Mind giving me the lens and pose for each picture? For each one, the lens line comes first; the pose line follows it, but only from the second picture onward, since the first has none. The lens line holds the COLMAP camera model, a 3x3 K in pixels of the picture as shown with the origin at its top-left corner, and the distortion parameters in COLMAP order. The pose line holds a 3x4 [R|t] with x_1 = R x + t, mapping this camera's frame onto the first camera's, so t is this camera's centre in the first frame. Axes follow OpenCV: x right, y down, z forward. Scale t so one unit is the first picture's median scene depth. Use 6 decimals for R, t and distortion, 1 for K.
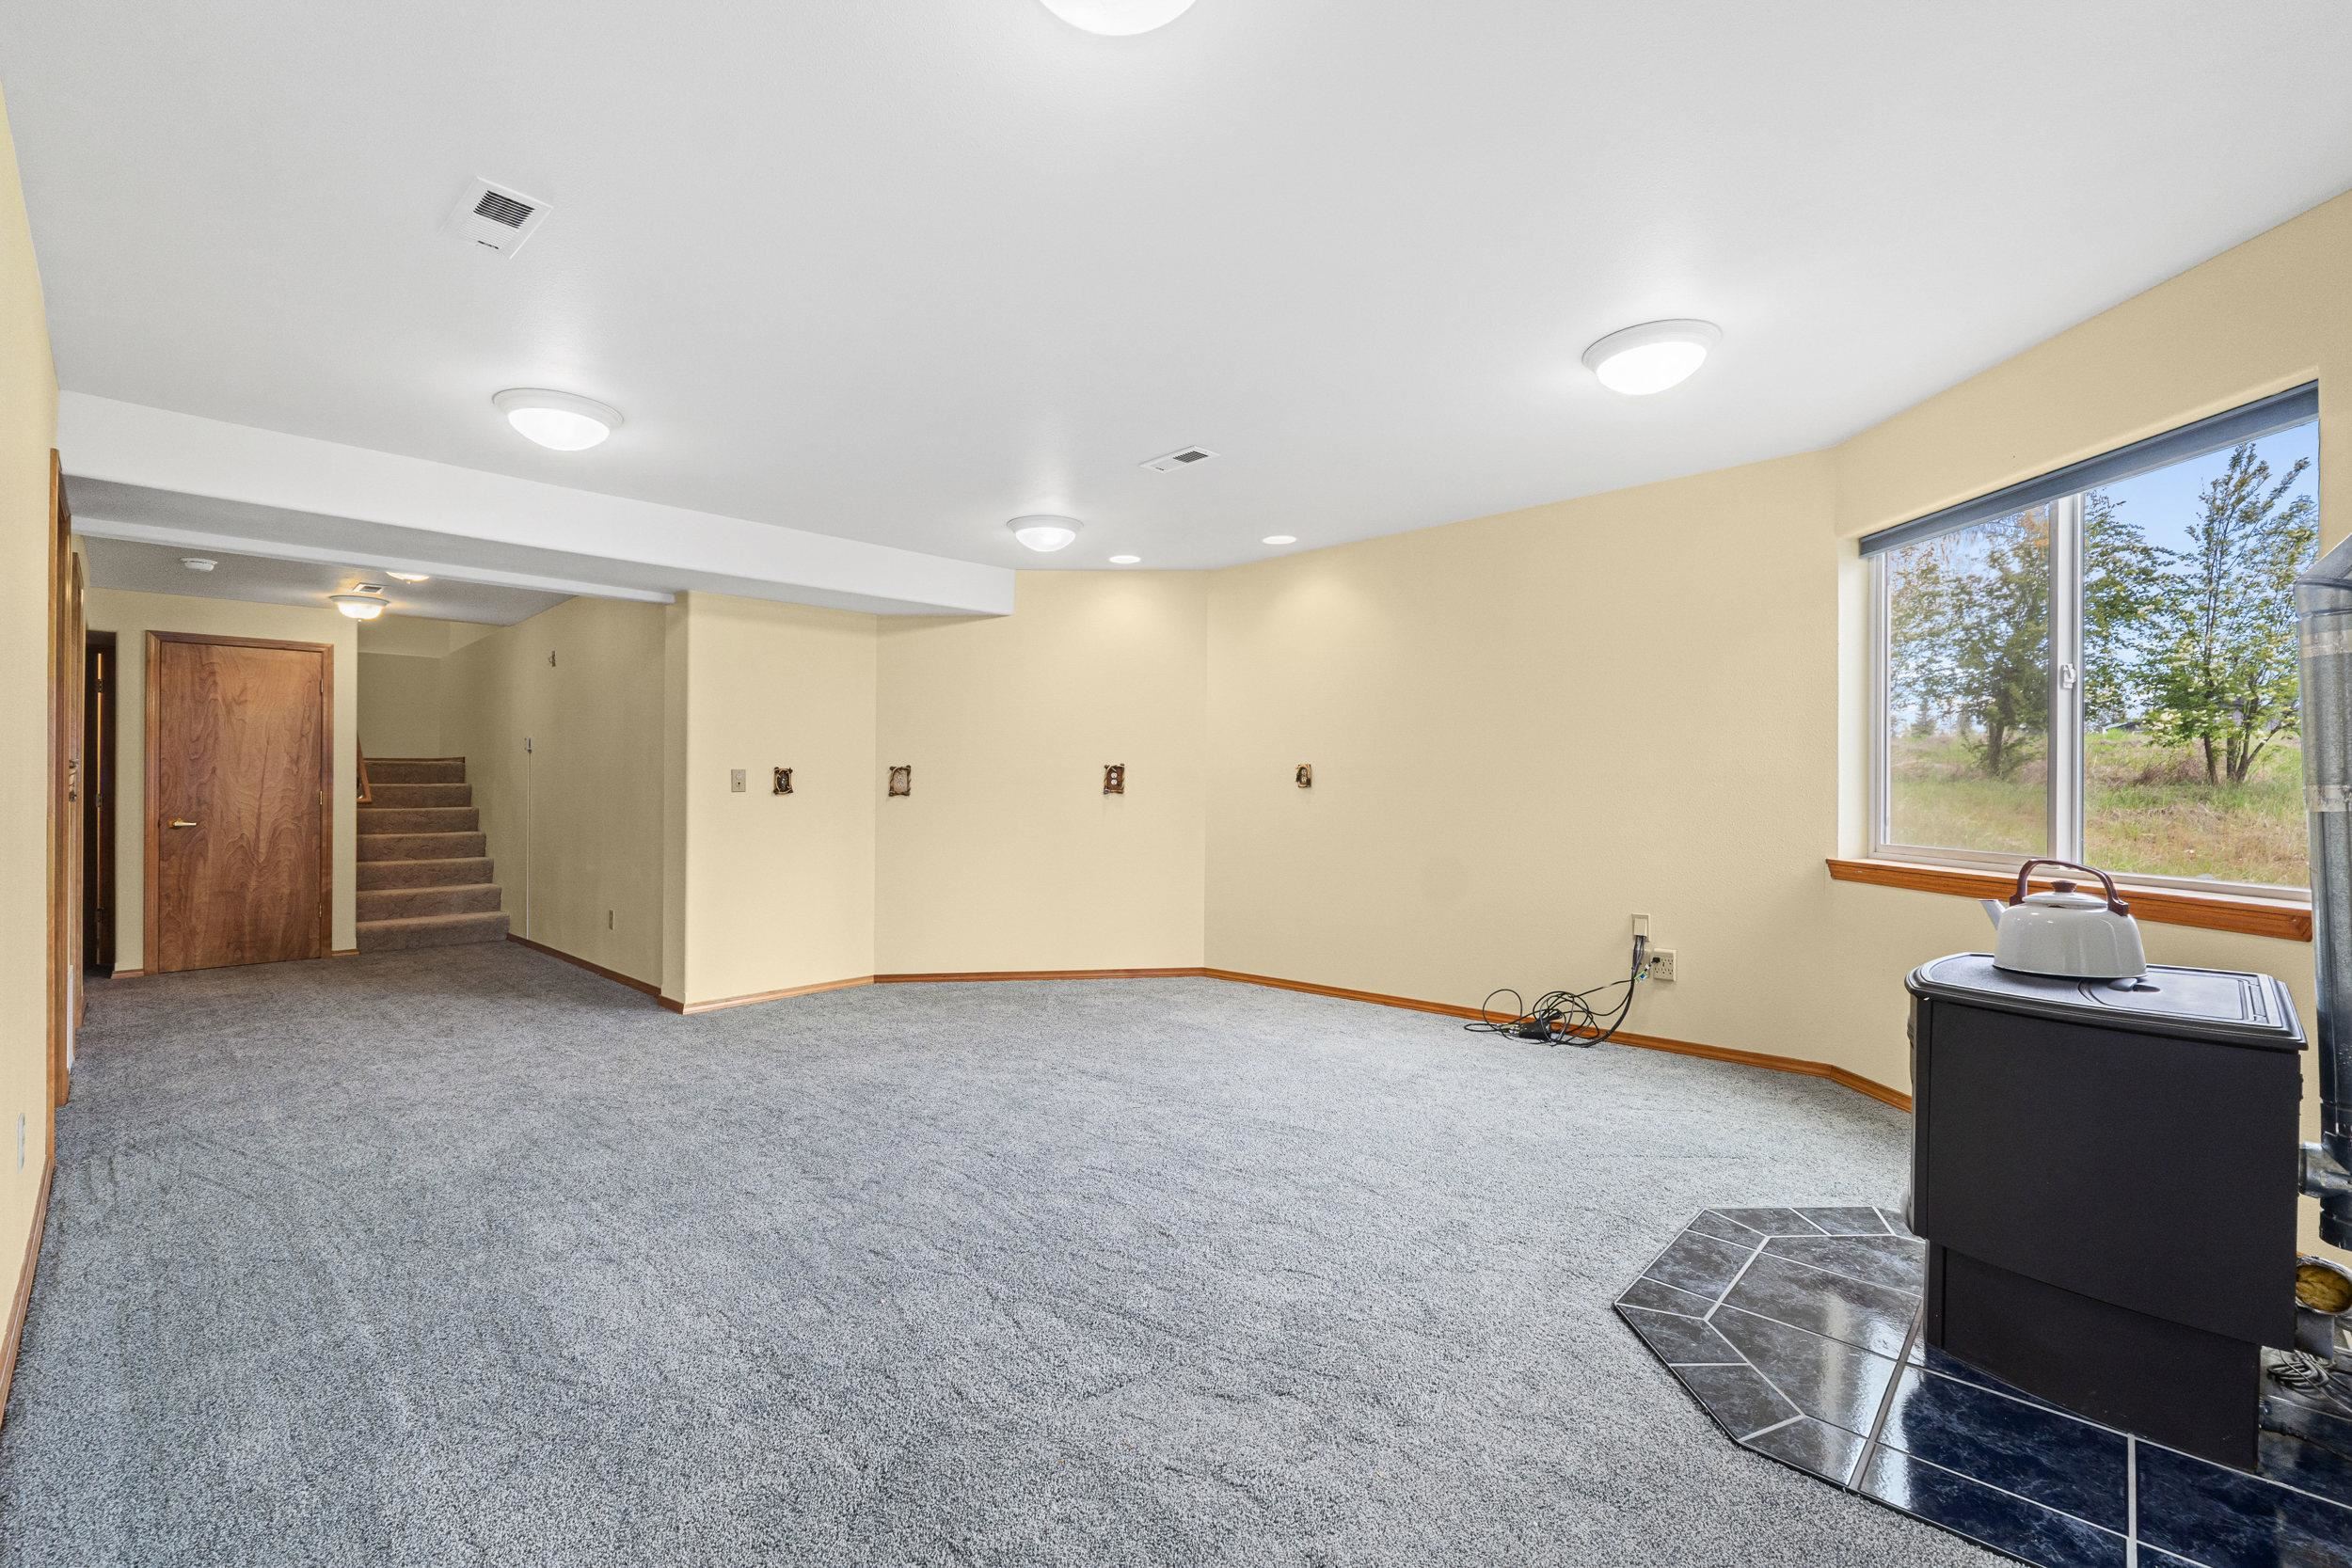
lens RADIAL K [[1007.2, 0, 1171.3], [0, 1007.2, 787.3], [0, 0, 1]] dist [-0.003398, -0.000222]
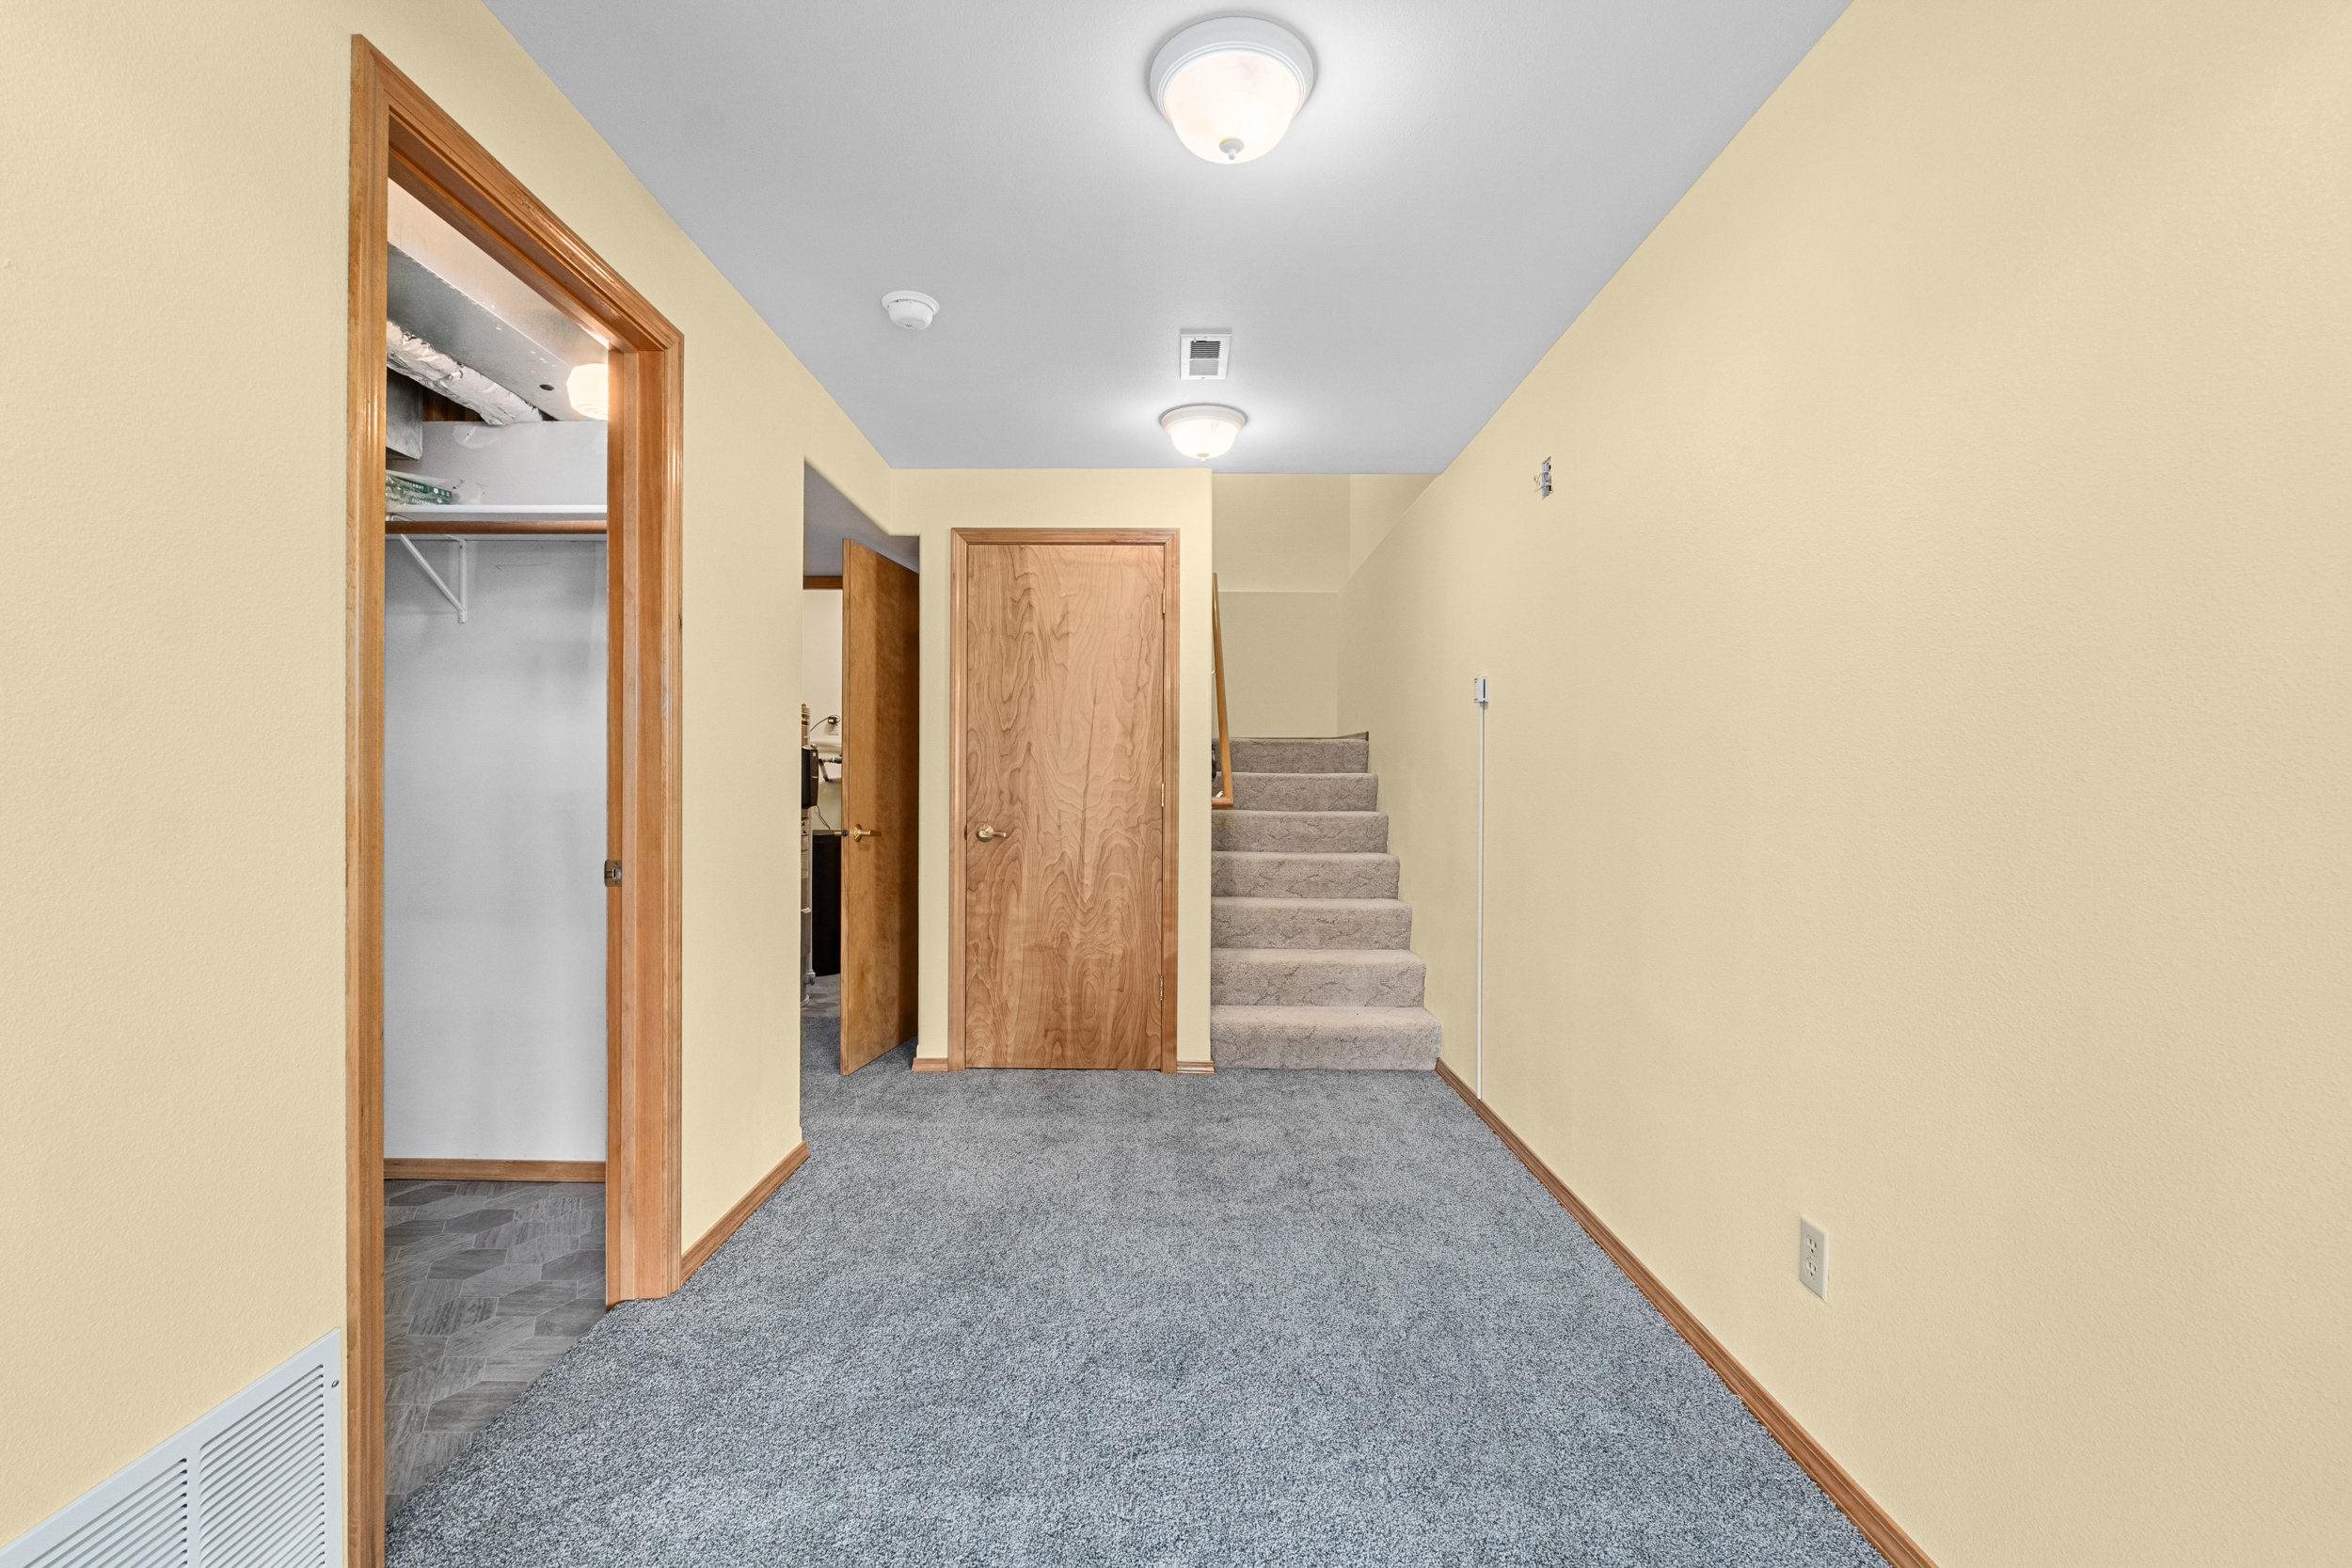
lens RADIAL K [[1007.2, 0, 1171.8], [0, 1007.2, 786.2], [0, 0, 1]] dist [-0.003398, -0.000222]
pose [[0.692194, -0.004095, -0.721700, -0.342229], [0.001505, 0.999990, -0.004231, 0.006466], [0.721710, 0.001842, 0.692193, 0.487878]]
